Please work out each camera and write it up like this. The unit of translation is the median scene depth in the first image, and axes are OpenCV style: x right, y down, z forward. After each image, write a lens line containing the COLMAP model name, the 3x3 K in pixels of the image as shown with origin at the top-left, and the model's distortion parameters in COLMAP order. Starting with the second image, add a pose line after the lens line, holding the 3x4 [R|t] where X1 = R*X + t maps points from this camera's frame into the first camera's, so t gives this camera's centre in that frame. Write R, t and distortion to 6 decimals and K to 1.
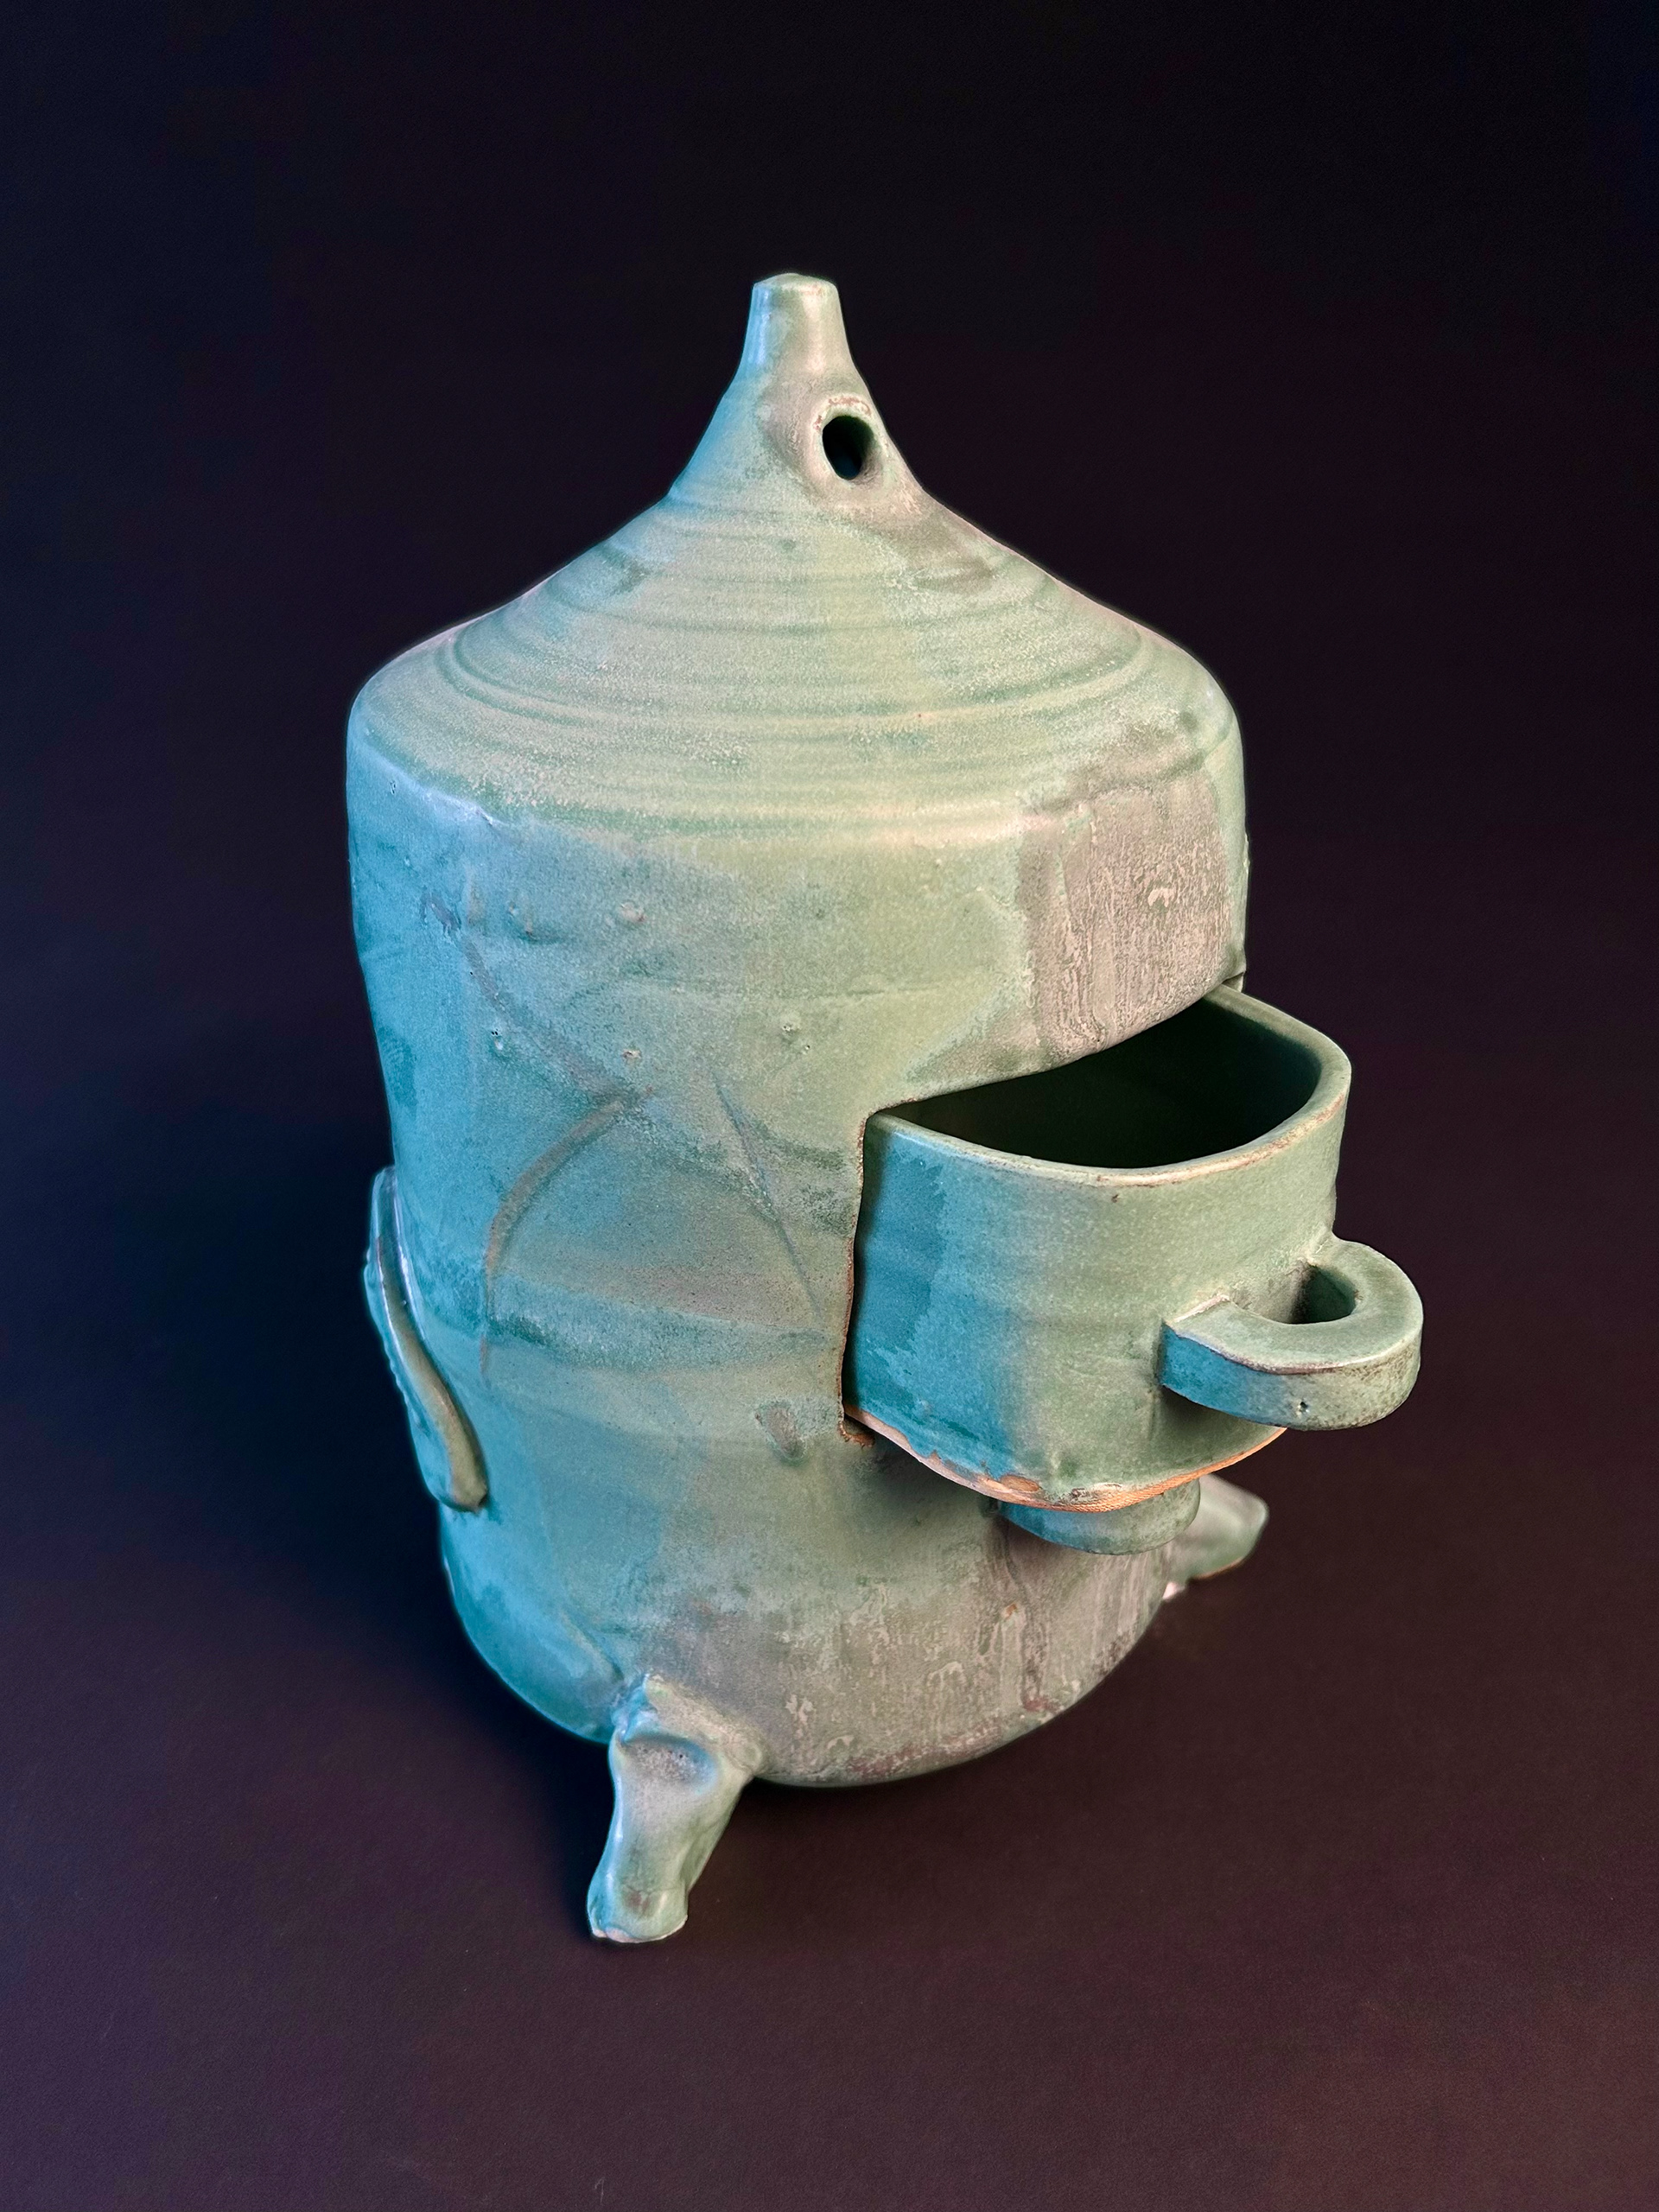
lens RADIAL K [[1966.2, 0, 829.5], [0, 1966.2, 1106.0], [0, 0, 1]] dist [0.274266, -0.948864]
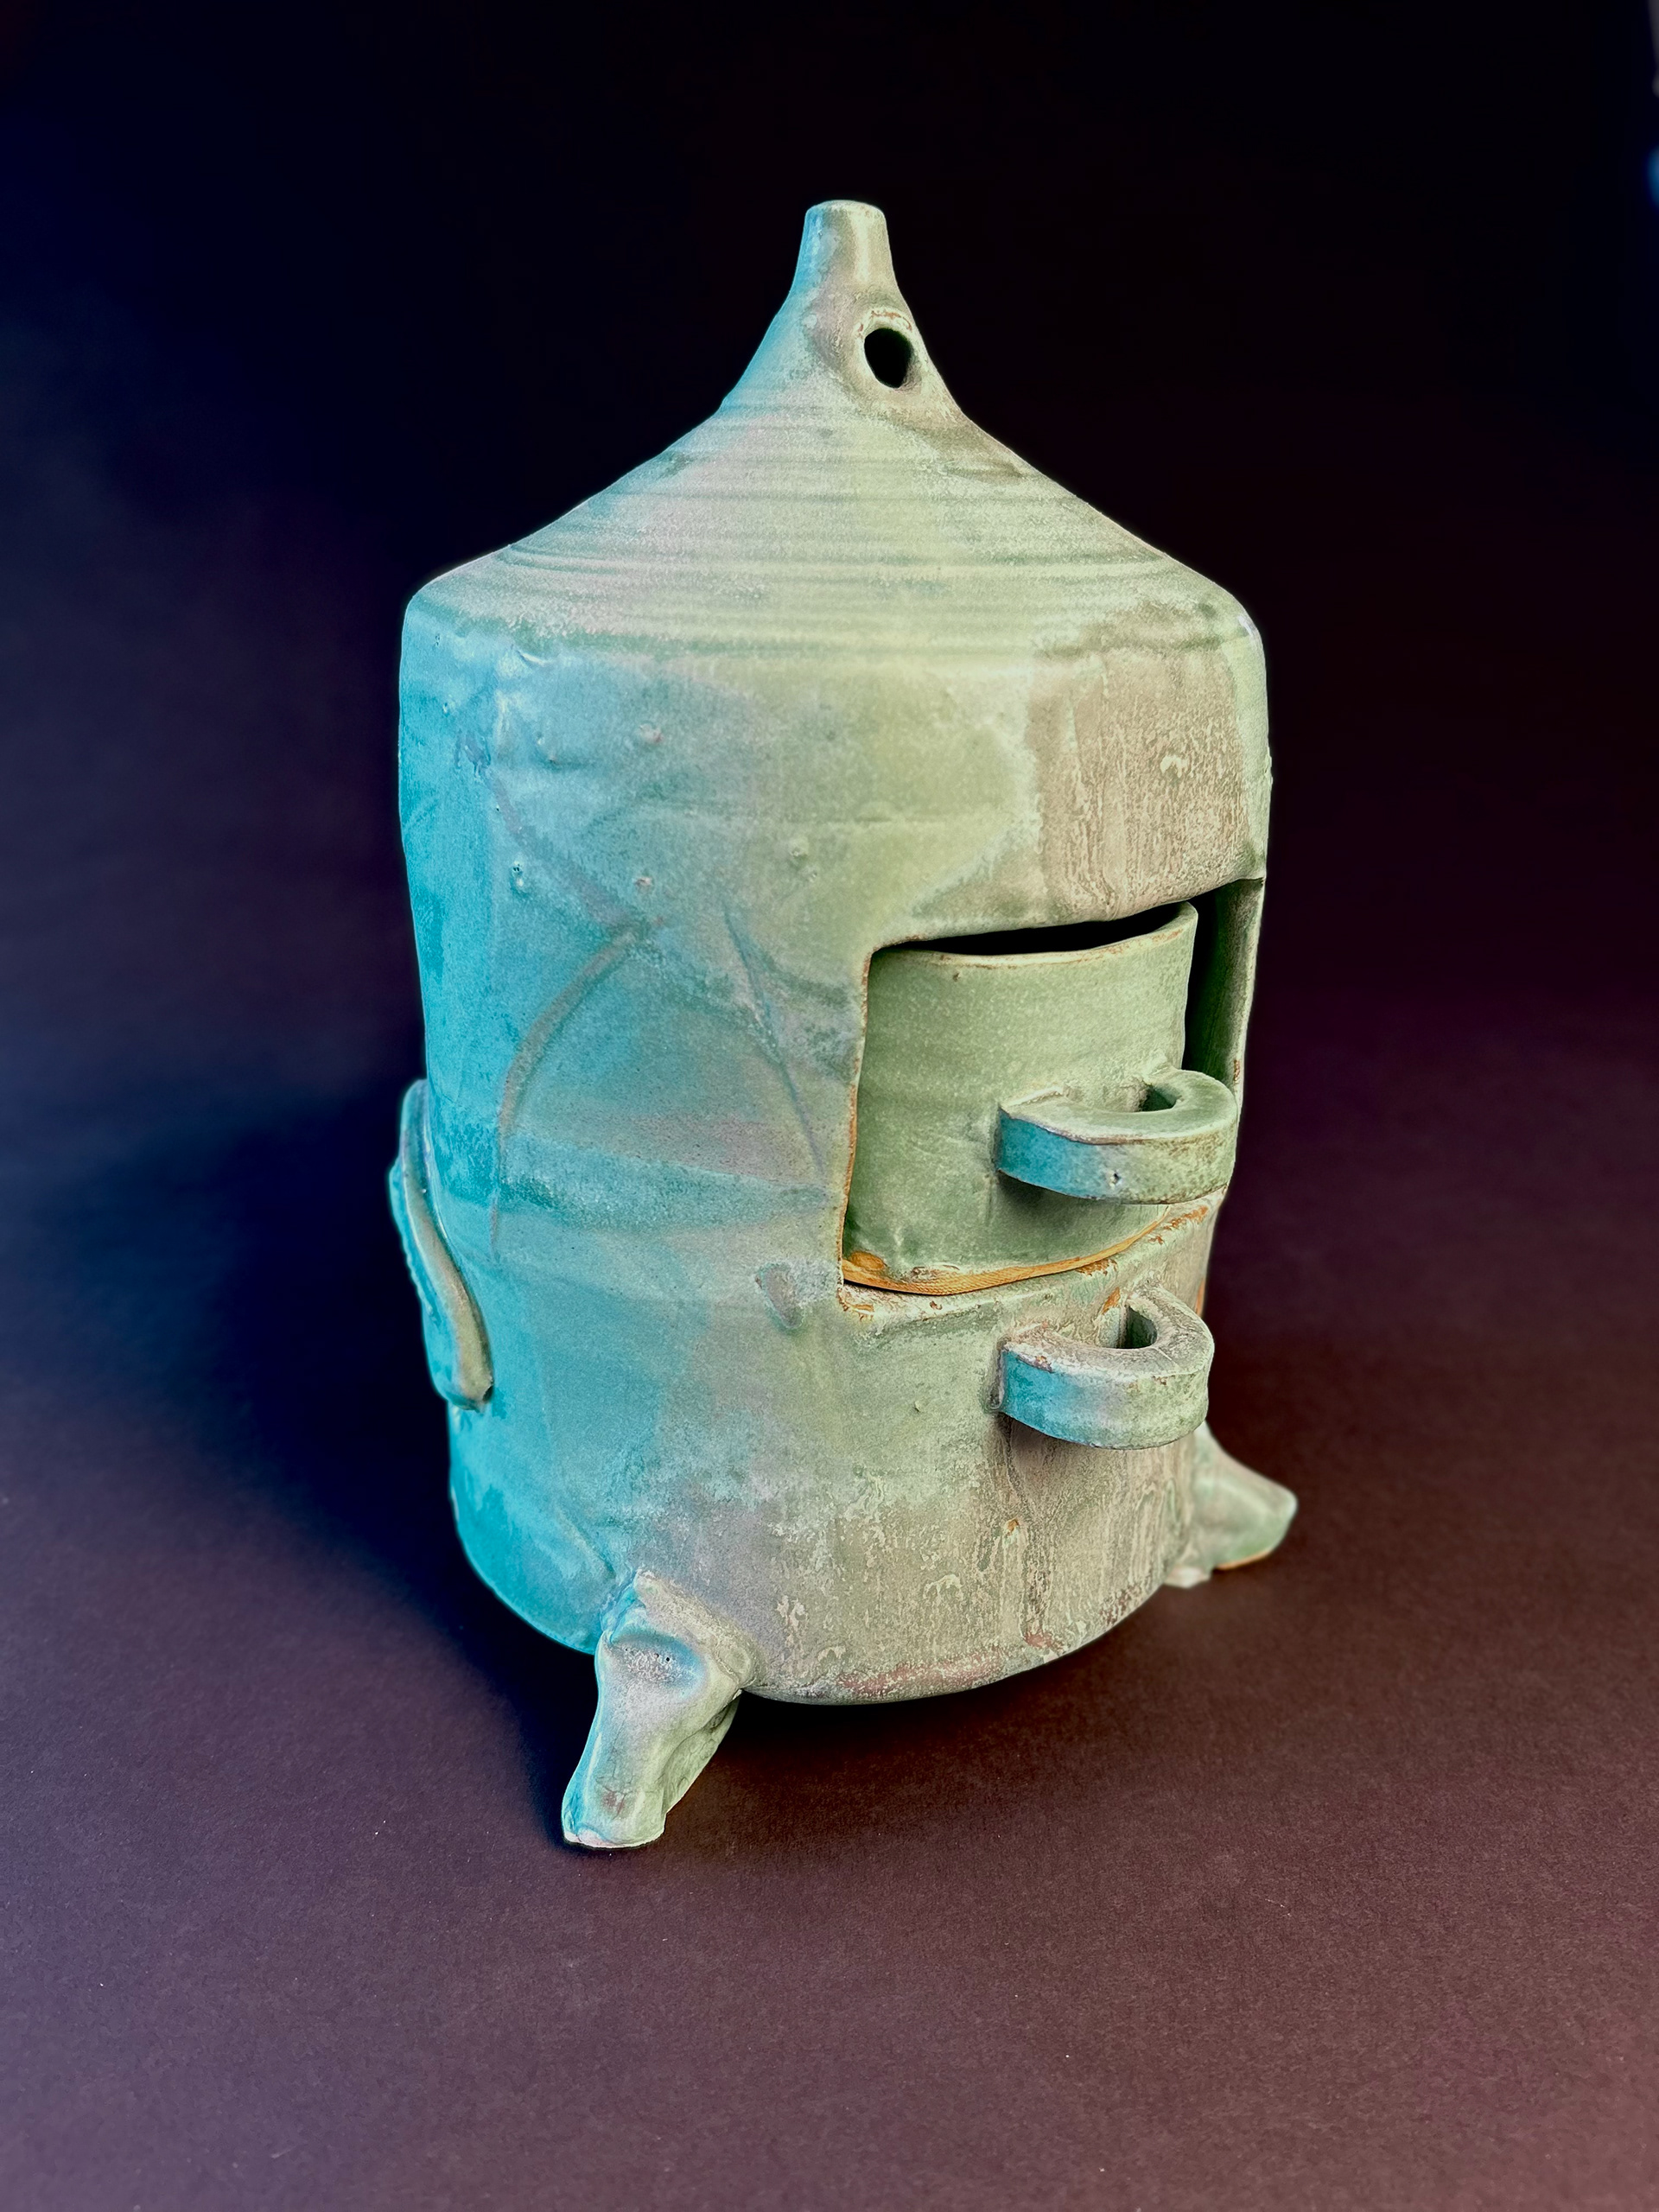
lens RADIAL K [[1966.2, 0, 829.5], [0, 1966.2, 1106.0], [0, 0, 1]] dist [0.274266, -0.948864]
pose [[0.997585, 0.040425, -0.056473, 0.054554], [-0.047728, 0.989749, -0.134605, 0.209127], [0.050453, 0.136975, 0.989289, 0.004519]]
